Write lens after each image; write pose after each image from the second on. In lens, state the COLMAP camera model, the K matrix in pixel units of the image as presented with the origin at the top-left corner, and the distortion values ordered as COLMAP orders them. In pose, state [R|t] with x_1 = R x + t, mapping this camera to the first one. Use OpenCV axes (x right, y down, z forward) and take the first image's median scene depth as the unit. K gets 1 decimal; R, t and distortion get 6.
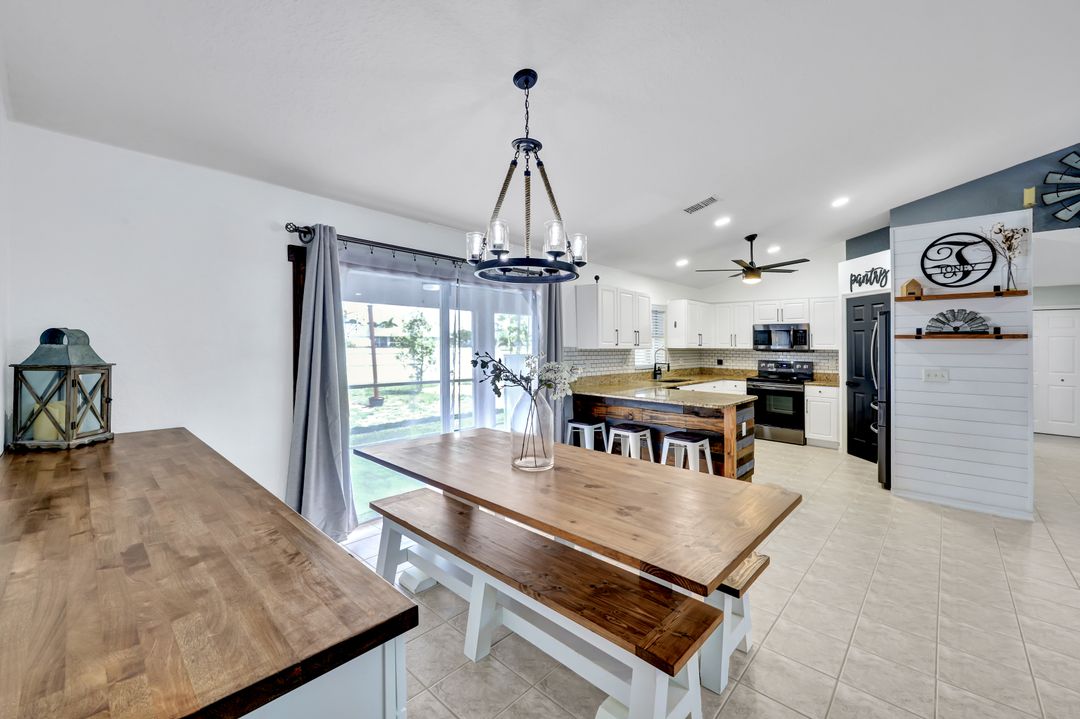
lens RADIAL K [[441.0, 0, 531.8], [0, 441.0, 343.1], [0, 0, 1]] dist [-0.002303, 0.000539]
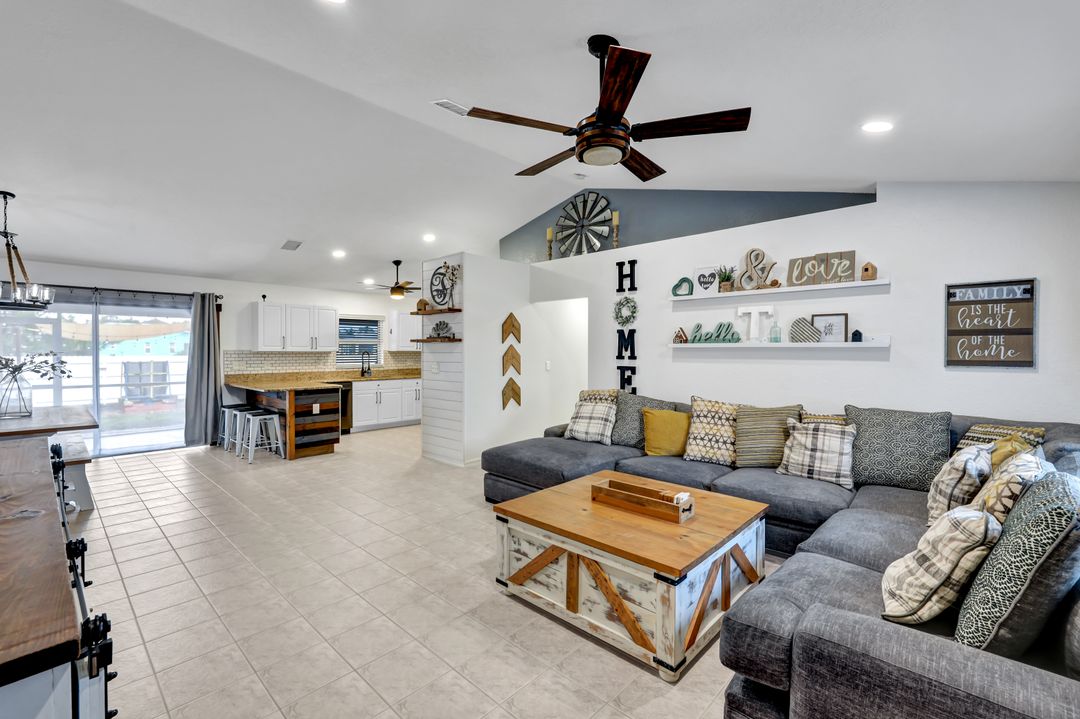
lens RADIAL K [[474.4, 0, 523.2], [0, 474.4, 352.5], [0, 0, 1]] dist [0.000516, 0.001803]
pose [[0.999852, -0.005939, -0.016118, 0.825184], [0.006065, 0.999951, 0.007776, 0.008460], [0.016071, -0.007872, 0.999840, -0.333981]]
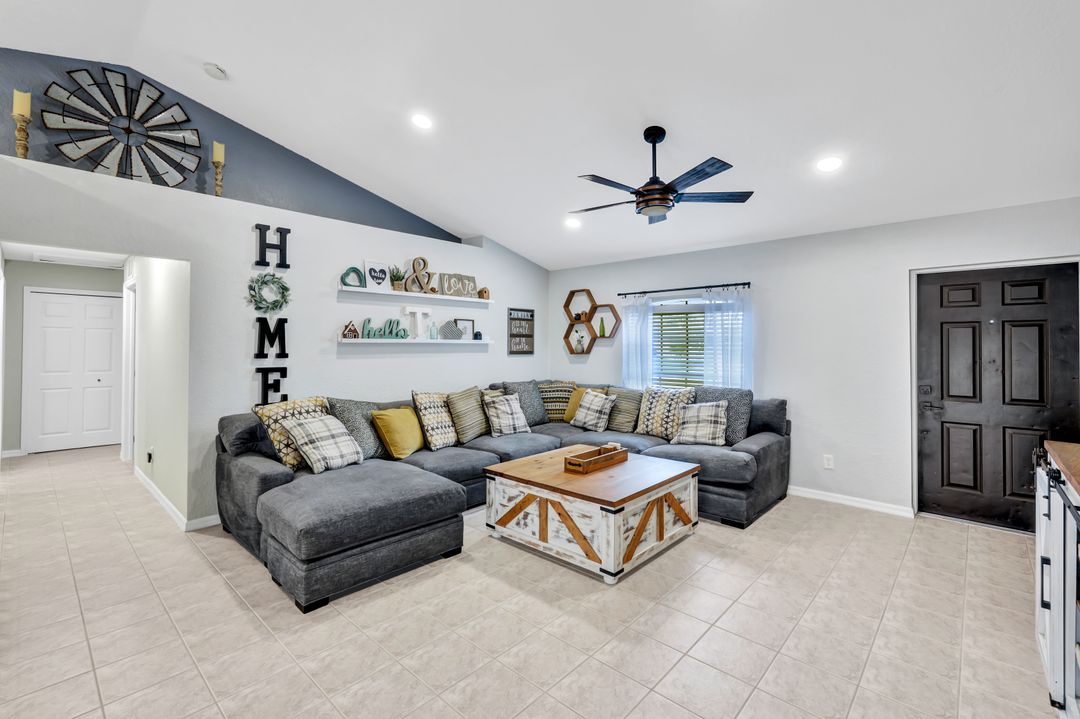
lens RADIAL K [[474.4, 0, 543.8], [0, 474.4, 335.2], [0, 0, 1]] dist [0.000516, 0.001803]
pose [[-0.020955, 0.011105, 0.999719, 0.330100], [-0.005791, 0.999920, -0.011229, 0.002668], [-0.999764, -0.006024, -0.020889, 0.197856]]
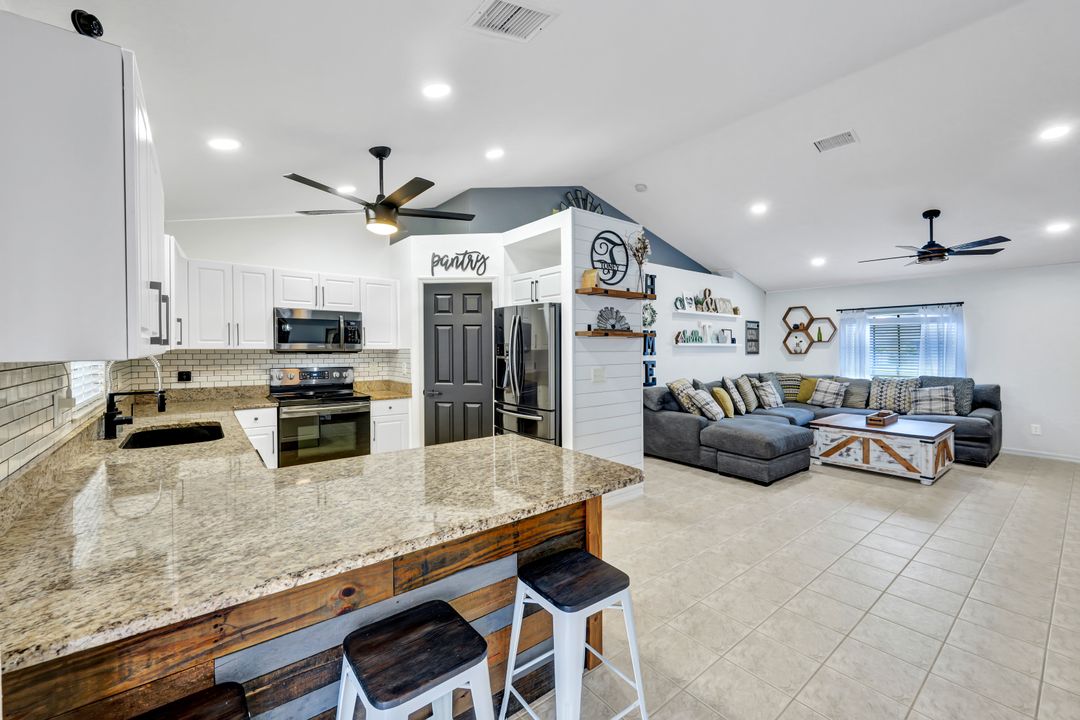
lens RADIAL K [[441.0, 0, 544.8], [0, 441.0, 341.7], [0, 0, 1]] dist [-0.002303, 0.000539]
pose [[0.129805, 0.004870, 0.991528, -0.030749], [-0.003925, 0.999983, -0.004398, 0.004502], [-0.991532, -0.003321, 0.129821, 0.672053]]
